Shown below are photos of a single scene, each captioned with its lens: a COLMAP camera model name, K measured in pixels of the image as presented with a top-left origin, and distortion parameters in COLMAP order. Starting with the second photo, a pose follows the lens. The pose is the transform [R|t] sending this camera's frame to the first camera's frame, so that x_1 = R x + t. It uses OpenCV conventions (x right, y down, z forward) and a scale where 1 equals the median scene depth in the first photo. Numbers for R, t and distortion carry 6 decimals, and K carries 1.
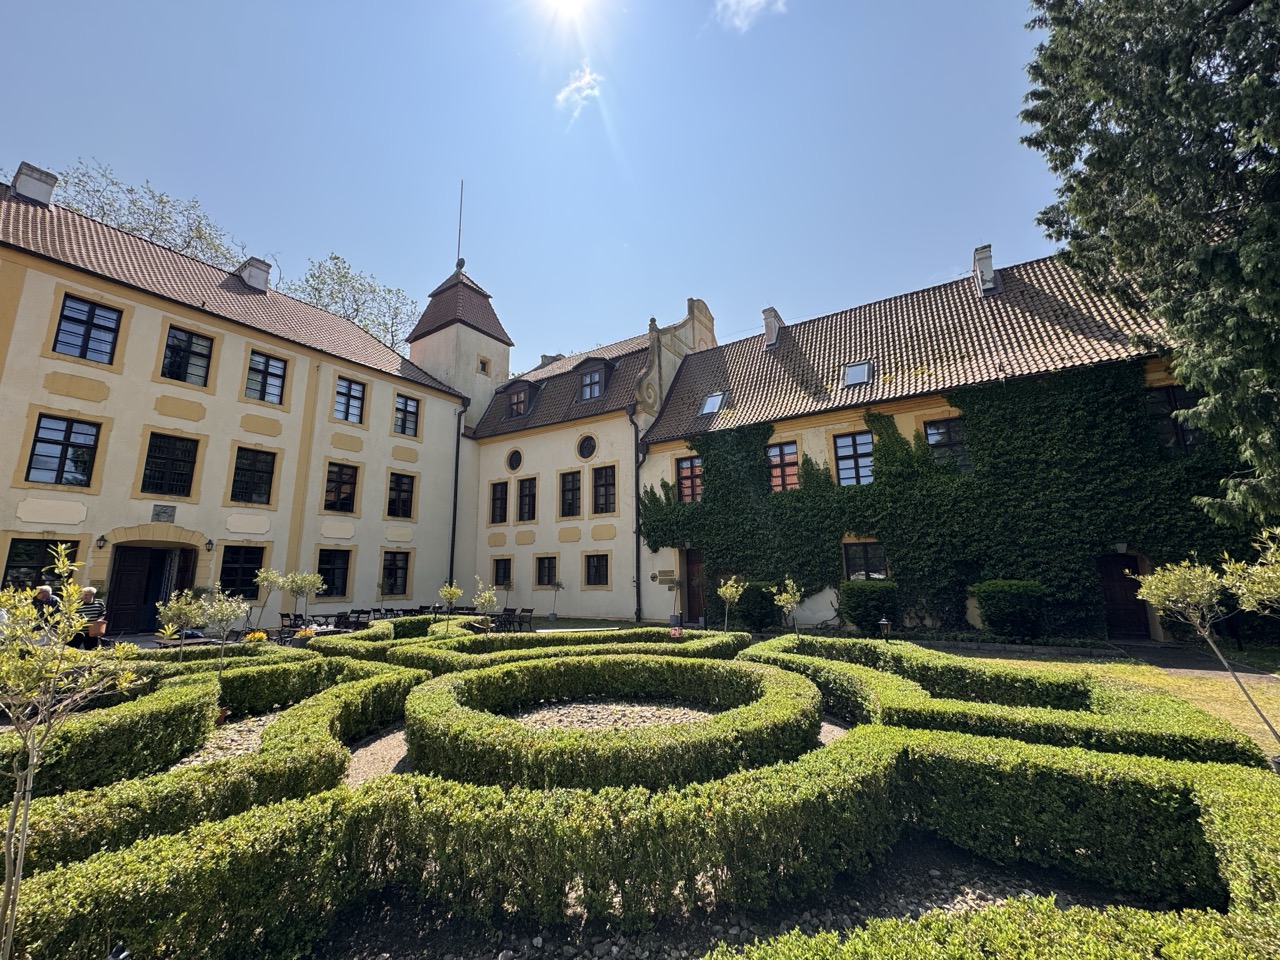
lens RADIAL K [[509.3, 0, 642.6], [0, 509.3, 478.1], [0, 0, 1]] dist [0.007280, 0.001179]
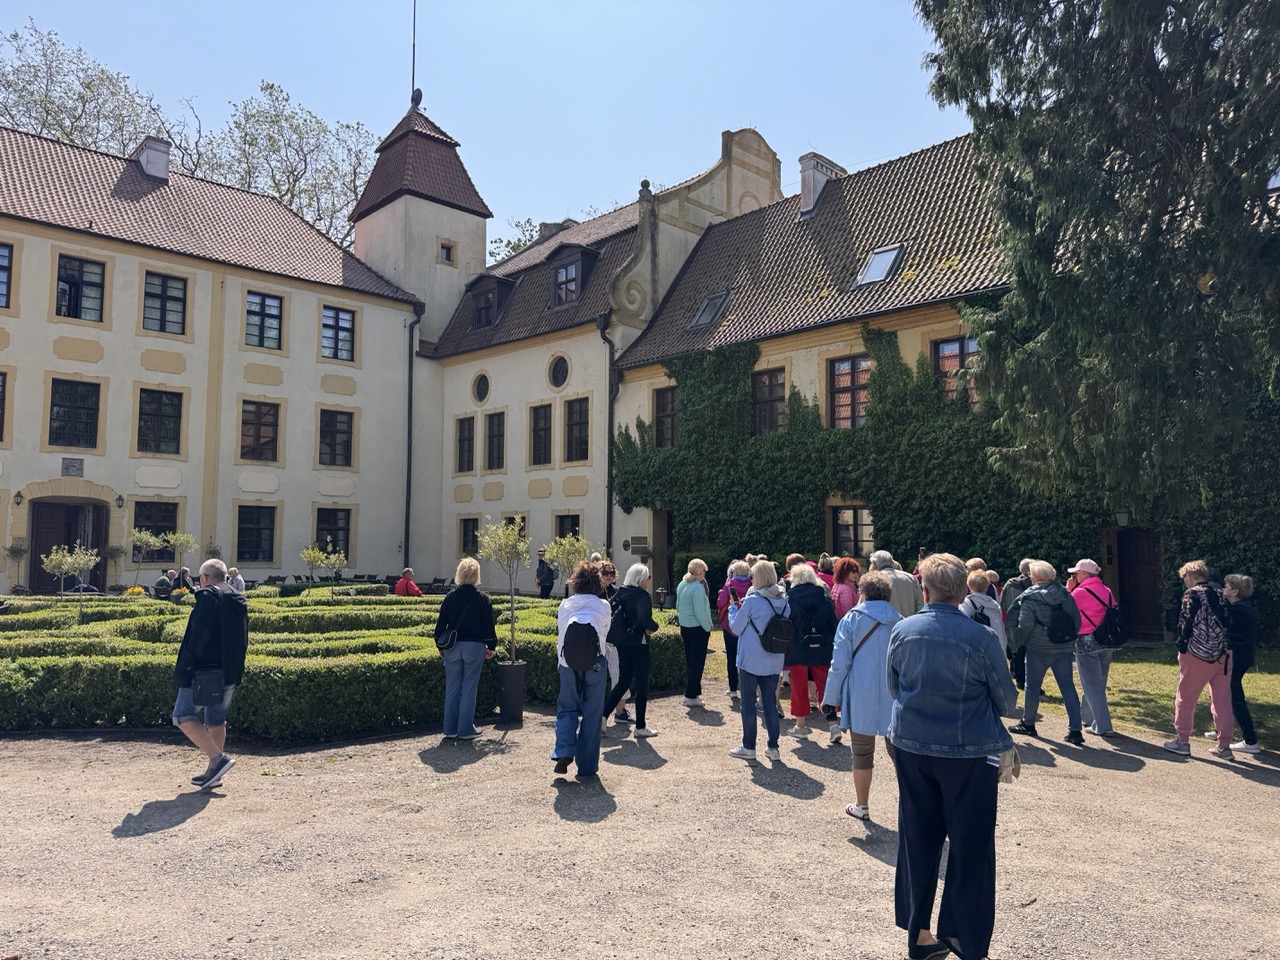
lens RADIAL K [[906.2, 0, 652.1], [0, 906.2, 487.1], [0, 0, 1]] dist [0.064988, -0.049685]
pose [[0.972191, 0.005903, -0.234116, 0.368287], [0.023099, 0.992391, 0.120940, -0.055739], [0.233048, -0.122984, 0.964657, -0.285989]]
